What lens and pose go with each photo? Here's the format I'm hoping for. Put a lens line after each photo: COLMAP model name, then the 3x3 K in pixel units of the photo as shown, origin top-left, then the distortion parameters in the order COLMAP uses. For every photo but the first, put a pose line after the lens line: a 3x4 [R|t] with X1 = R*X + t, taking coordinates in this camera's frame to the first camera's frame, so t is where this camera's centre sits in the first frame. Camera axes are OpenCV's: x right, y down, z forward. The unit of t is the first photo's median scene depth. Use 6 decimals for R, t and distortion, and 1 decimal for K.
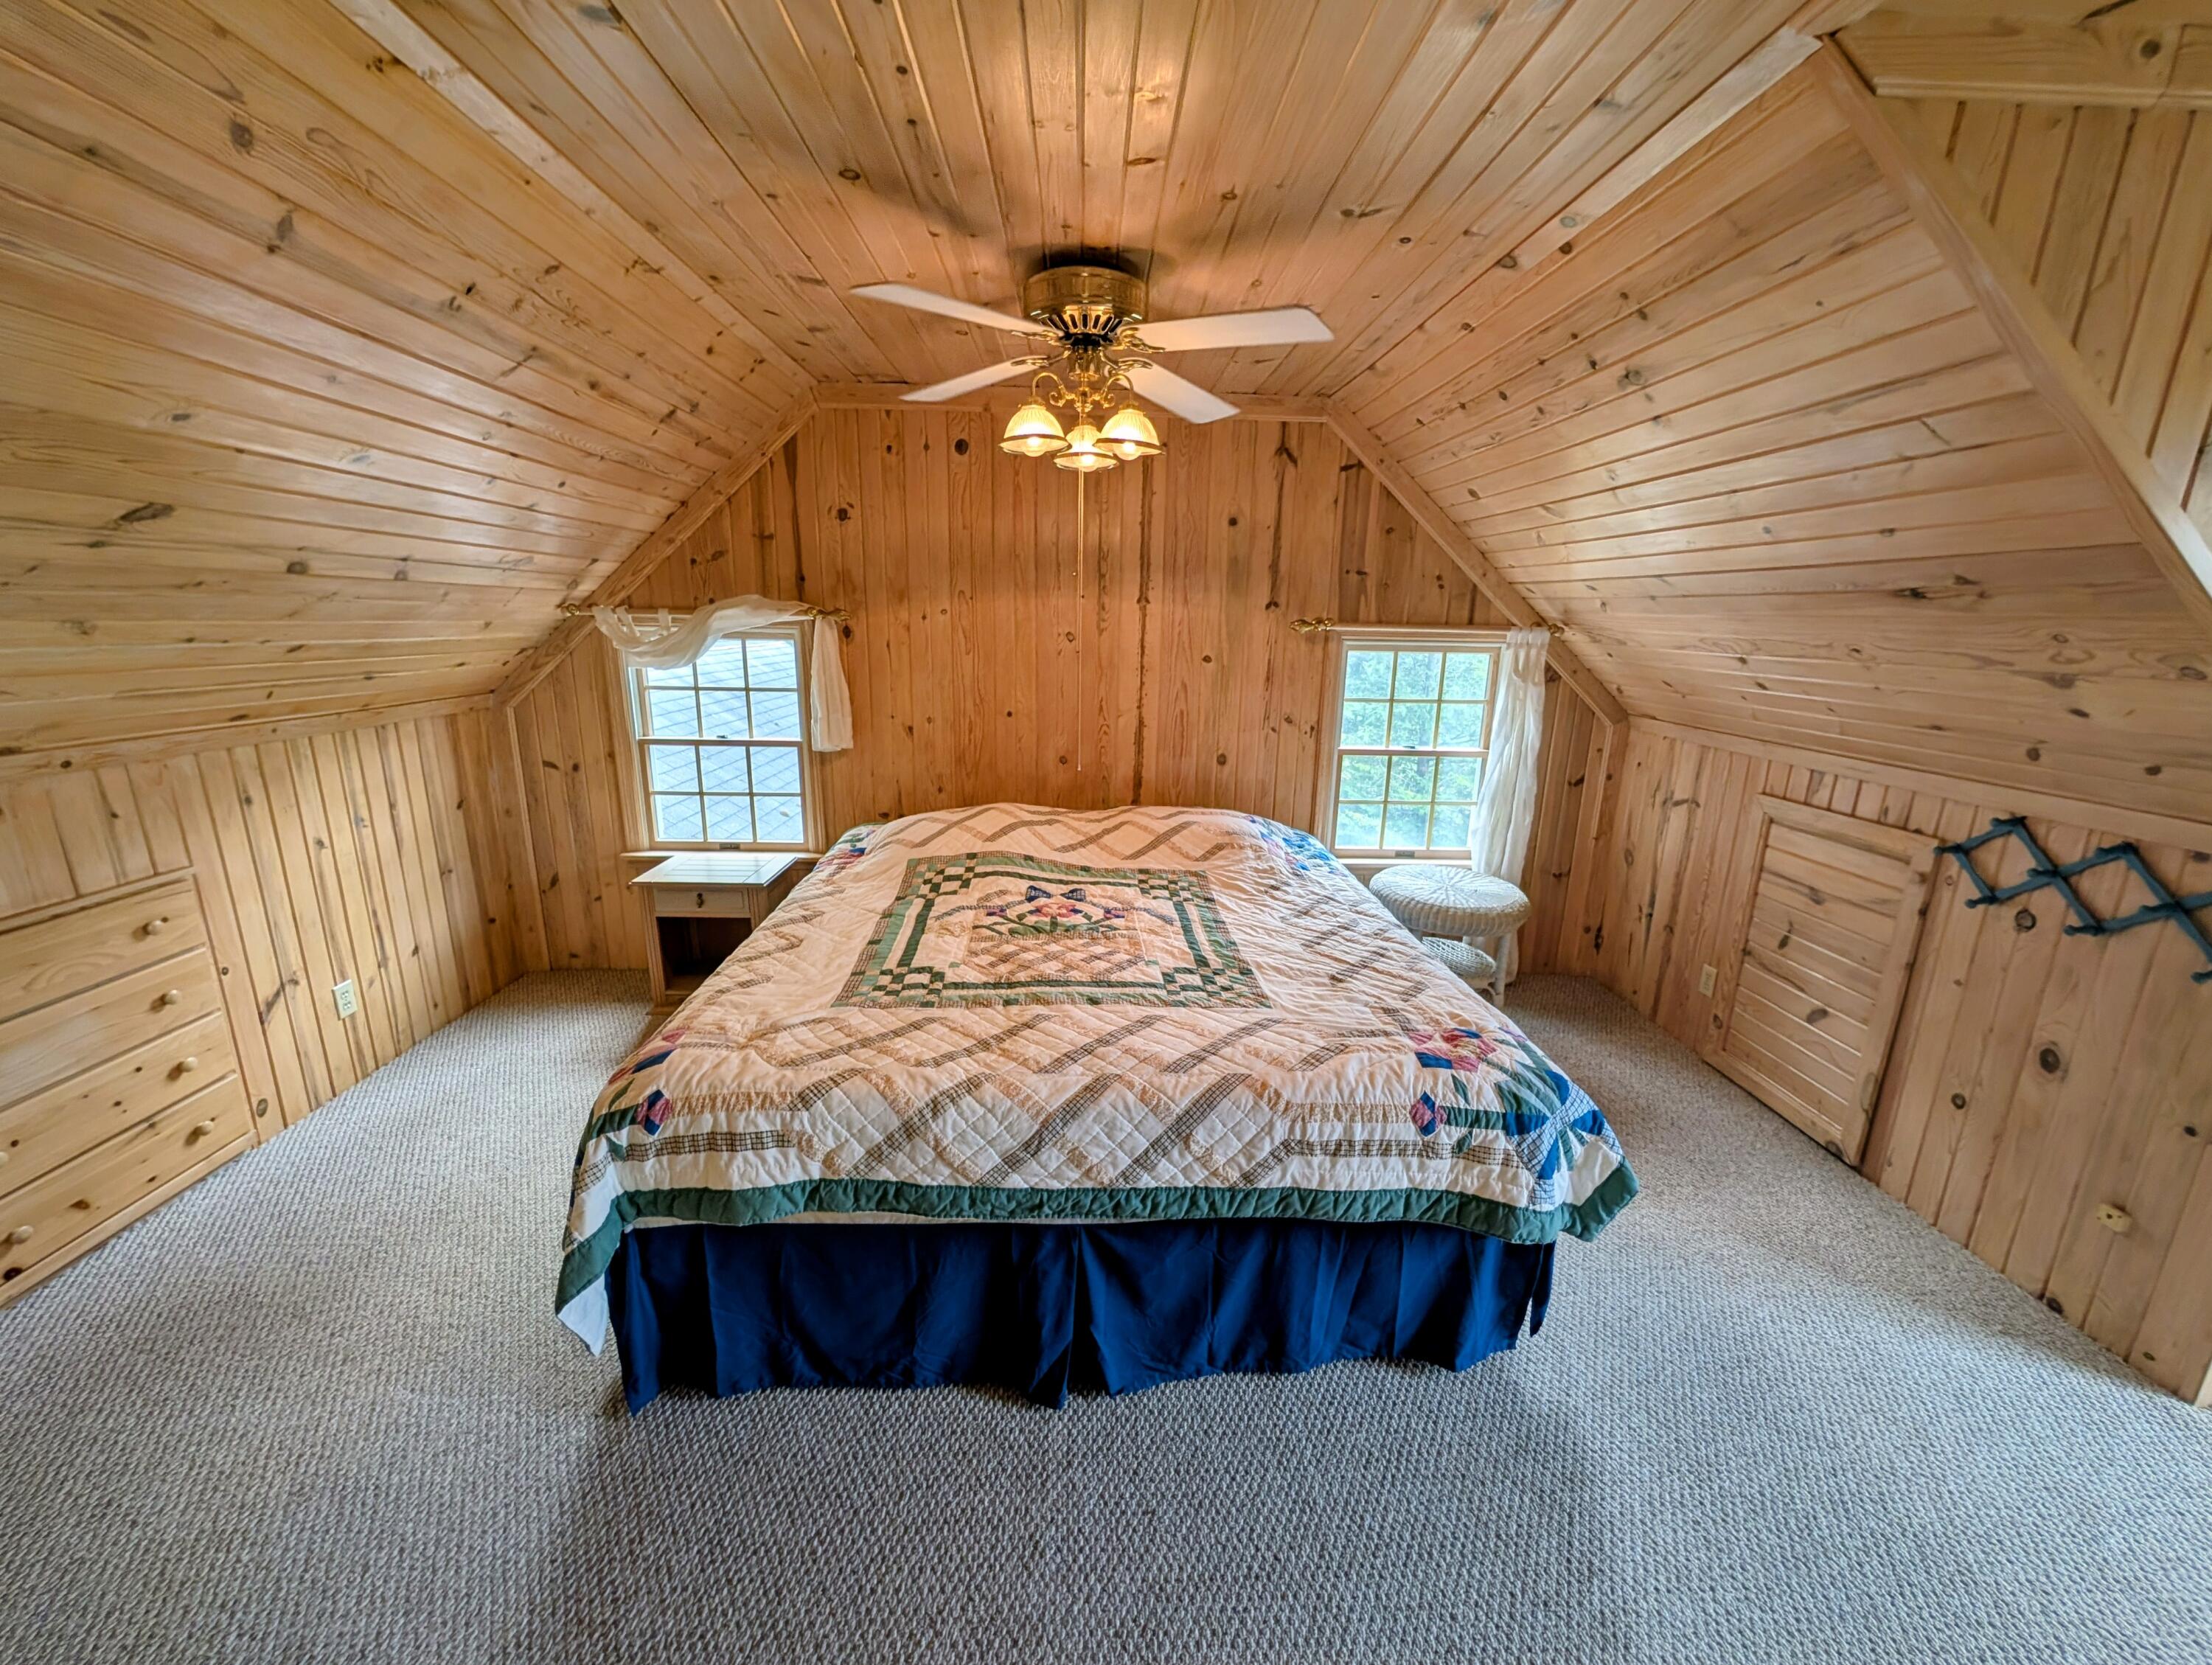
lens RADIAL K [[838.0, 0, 1105.2], [0, 838.0, 824.3], [0, 0, 1]] dist [0.000092, 0.000231]
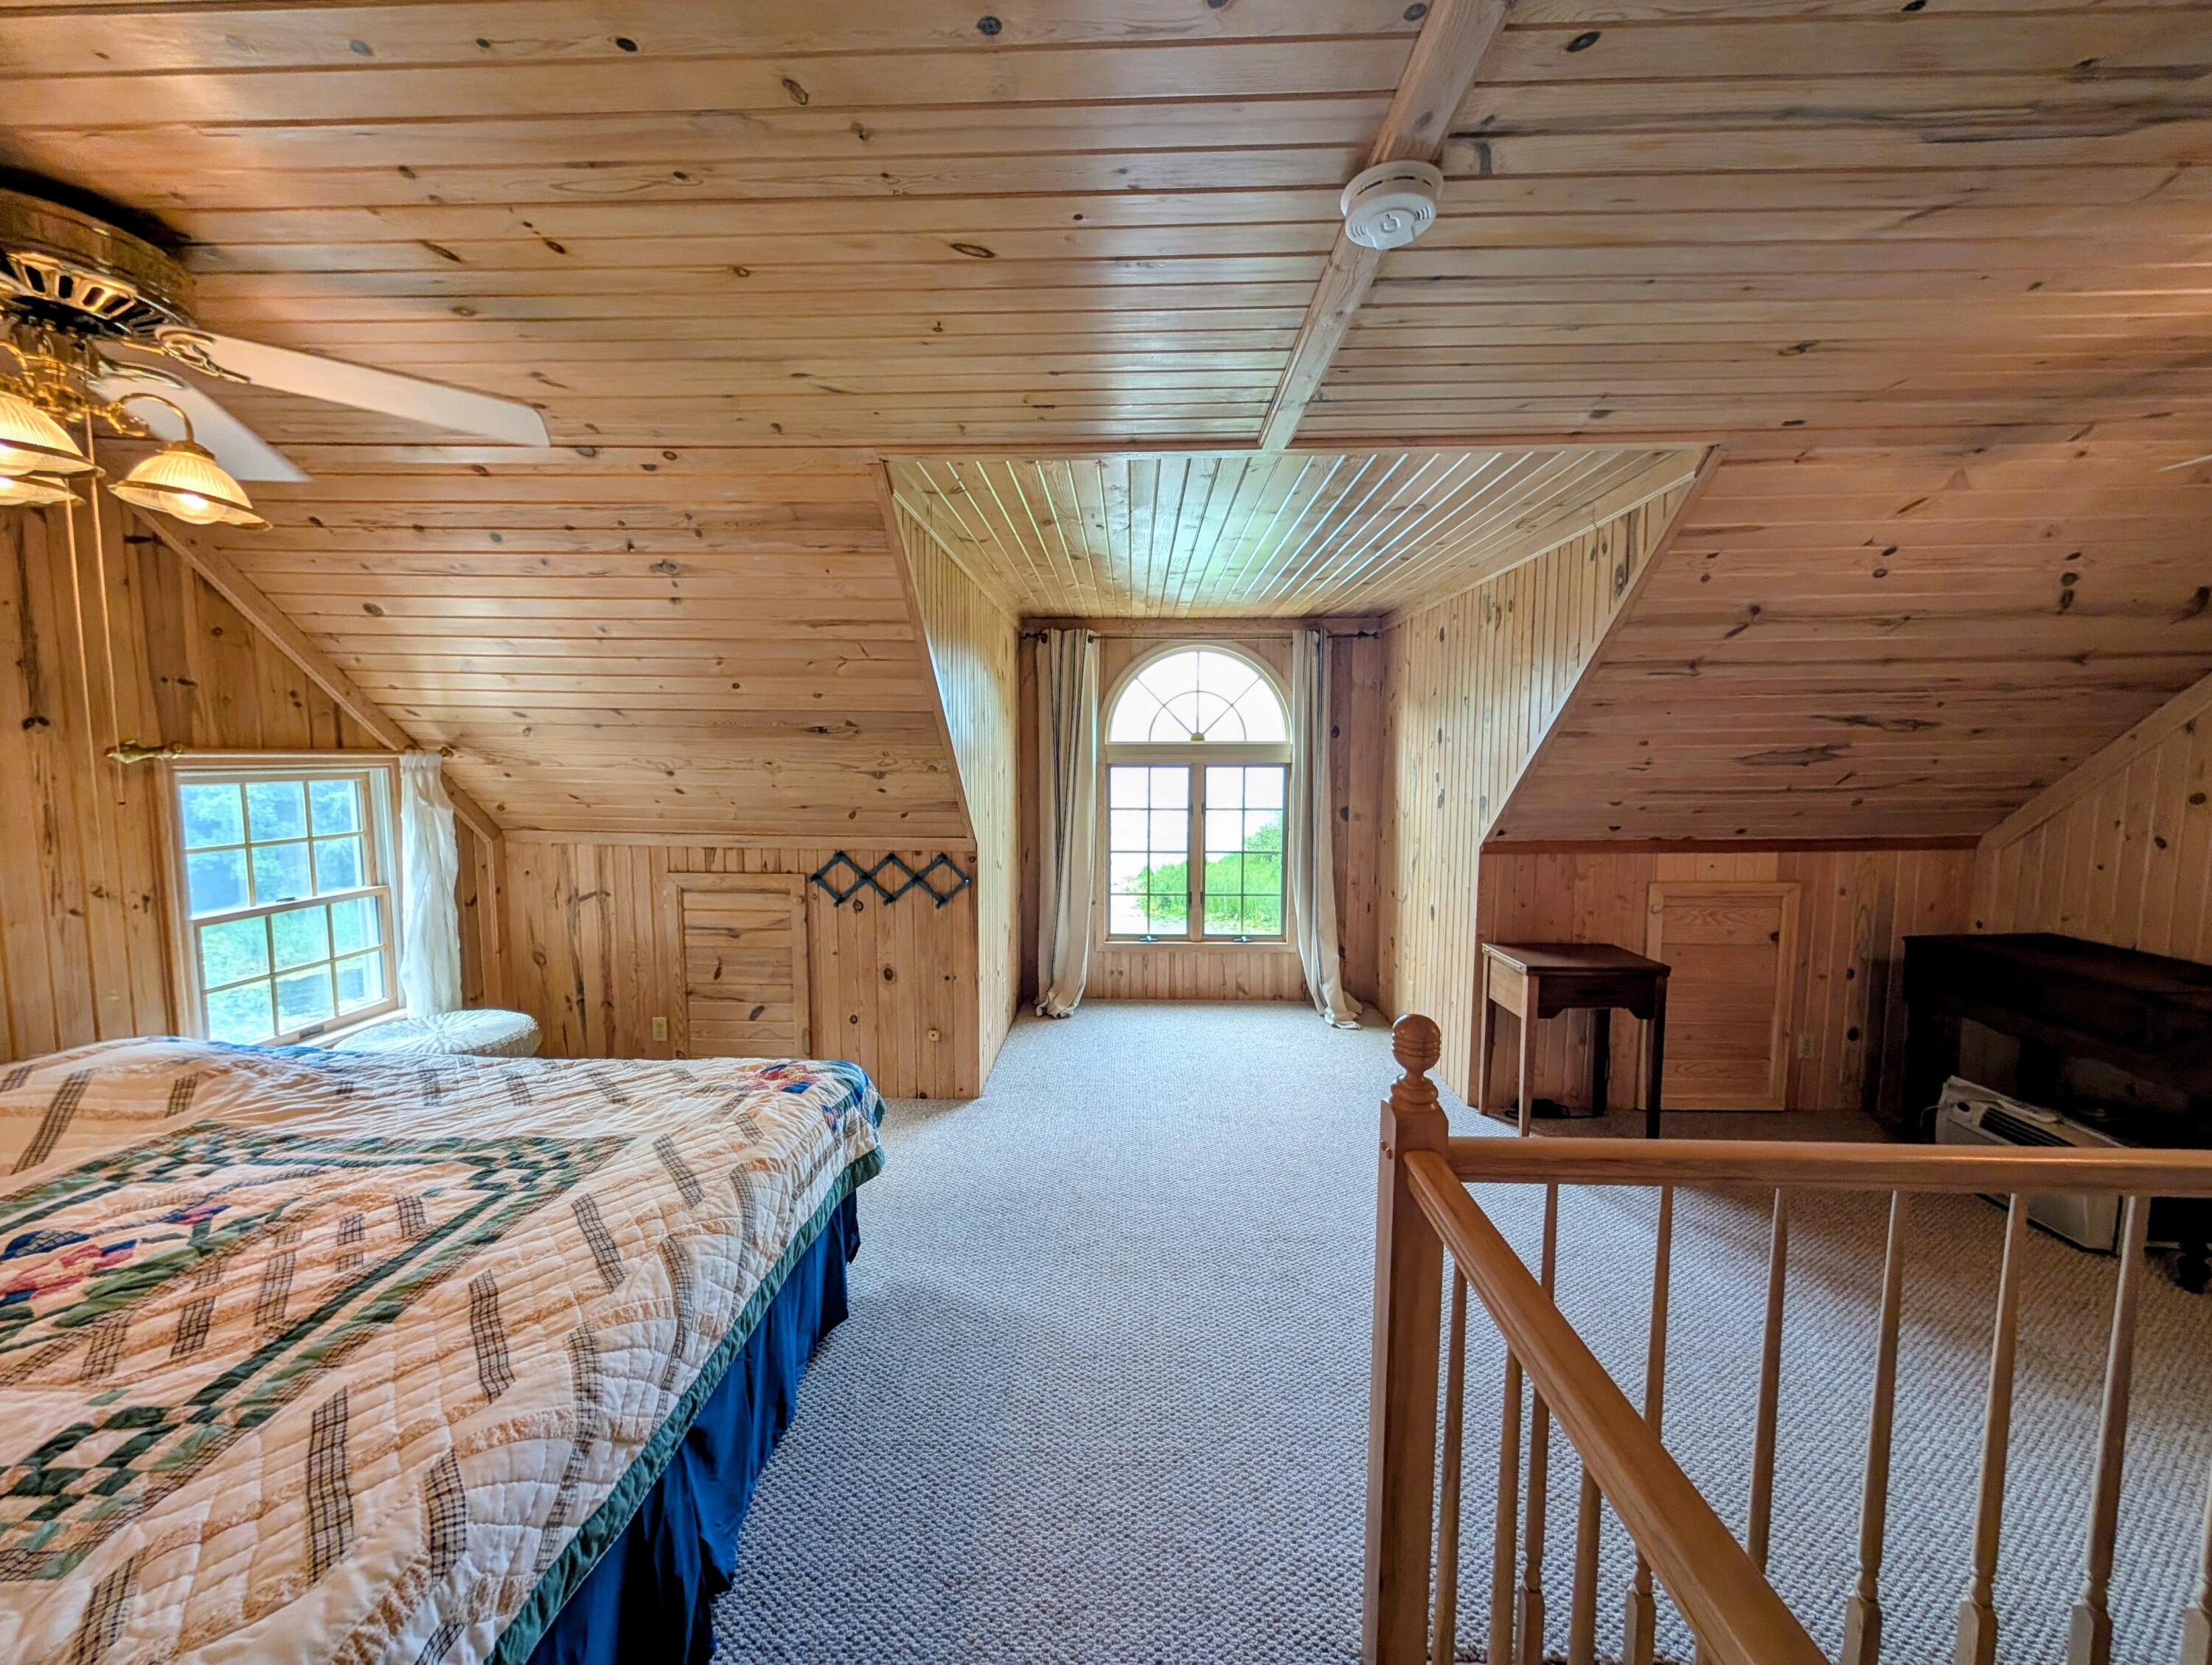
lens RADIAL K [[834.8, 0, 1112.7], [0, 834.8, 824.9], [0, 0, 1]] dist [0.000629, -0.000077]
pose [[0.064220, -0.102006, 0.992709, -0.594257], [0.232831, 0.968840, 0.084492, -0.074029], [-0.970395, 0.225707, 0.085969, 0.255078]]
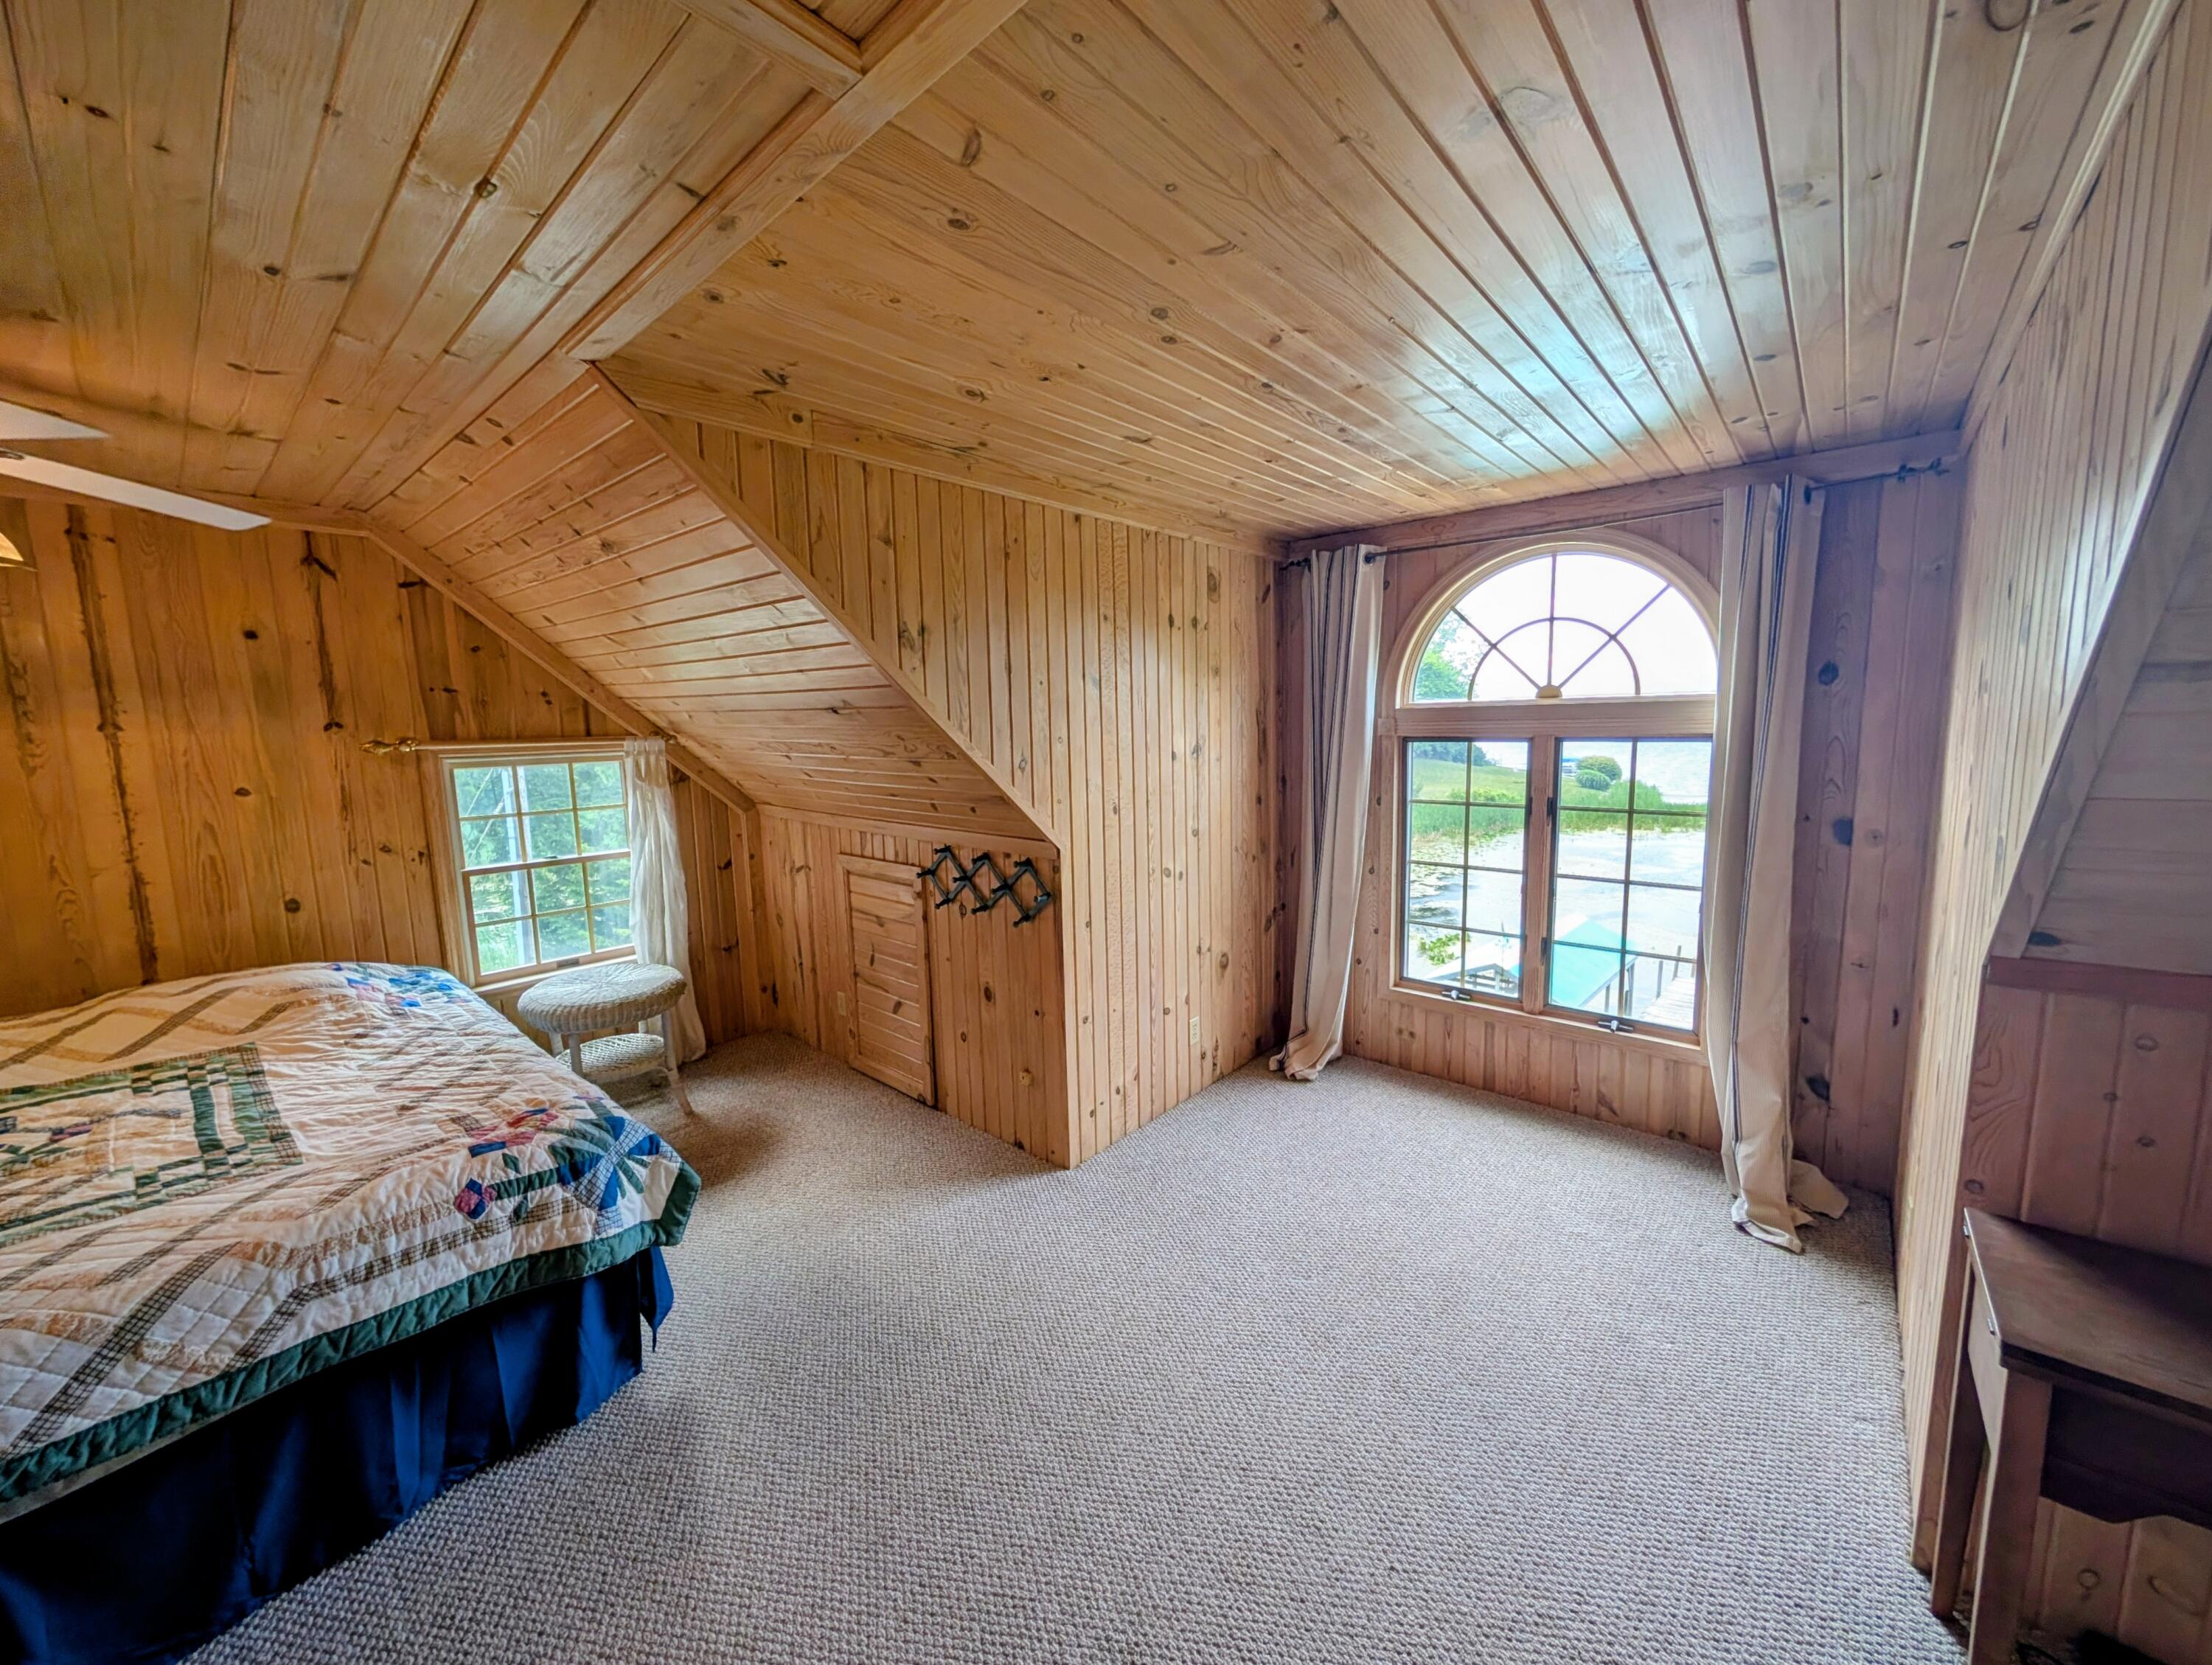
lens RADIAL K [[843.5, 0, 1105.1], [0, 843.5, 826.1], [0, 0, 1]] dist [0.001095, 0.000048]
pose [[0.684386, -0.125471, 0.718243, 0.156763], [0.203329, 0.978846, -0.022748, 0.047566], [-0.700196, 0.161608, 0.695420, -0.286678]]
